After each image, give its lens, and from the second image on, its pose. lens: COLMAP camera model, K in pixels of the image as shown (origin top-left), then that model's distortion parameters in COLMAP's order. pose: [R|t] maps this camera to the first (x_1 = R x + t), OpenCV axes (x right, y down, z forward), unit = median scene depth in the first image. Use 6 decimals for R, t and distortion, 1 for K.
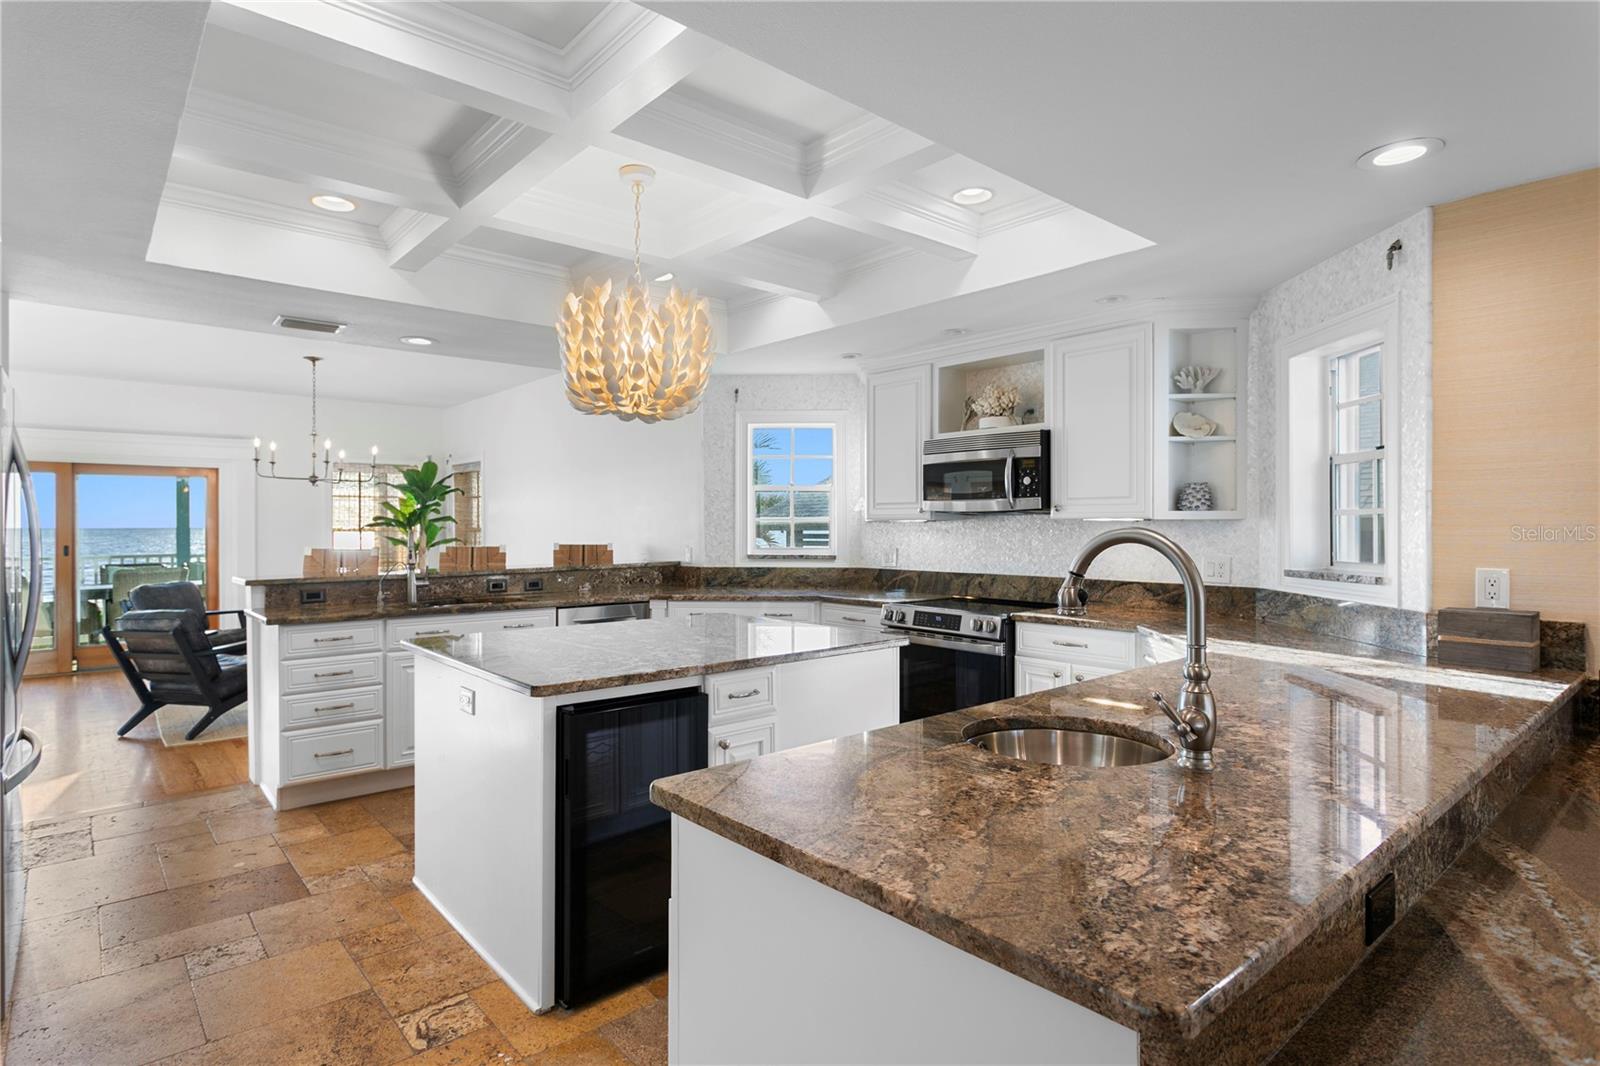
lens RADIAL K [[845.5, 0, 787.9], [0, 845.5, 523.8], [0, 0, 1]] dist [-0.005803, -0.000797]
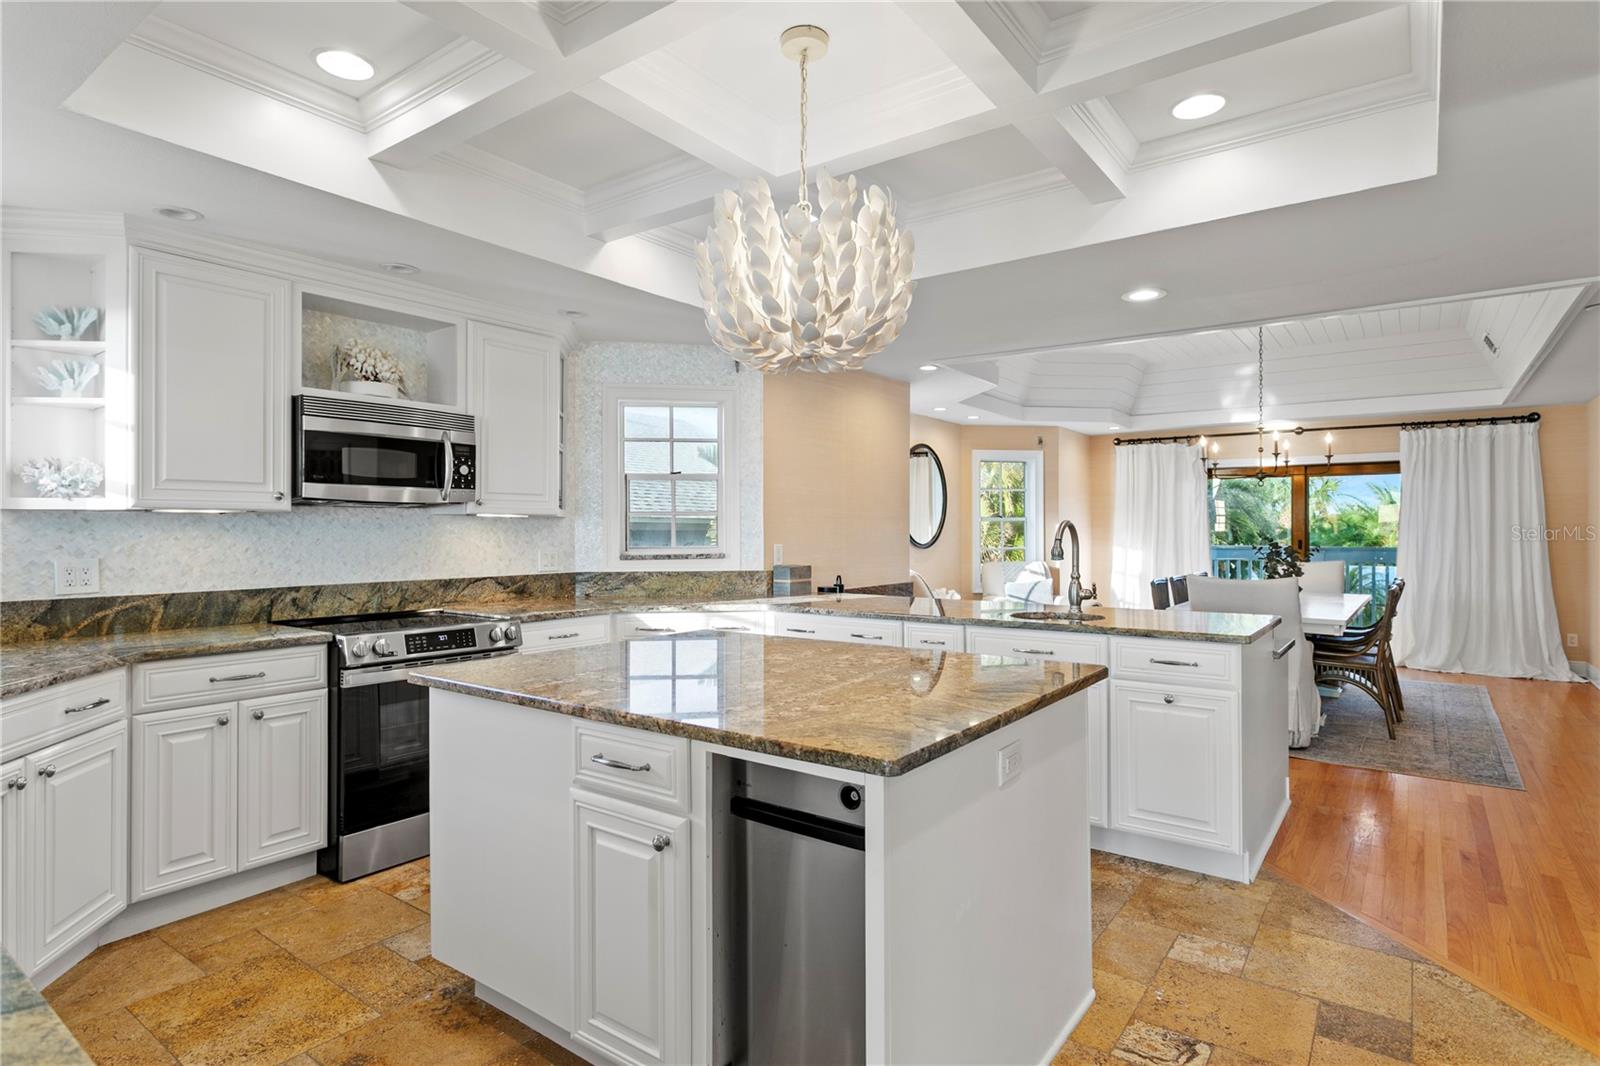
lens RADIAL K [[845.5, 0, 787.9], [0, 845.5, 523.8], [0, 0, 1]] dist [-0.005803, -0.000797]
pose [[-0.224104, 0.010425, 0.974510, -0.653521], [0.000756, 0.999944, -0.010524, 0.015133], [-0.974565, -0.001622, -0.224099, 0.861052]]
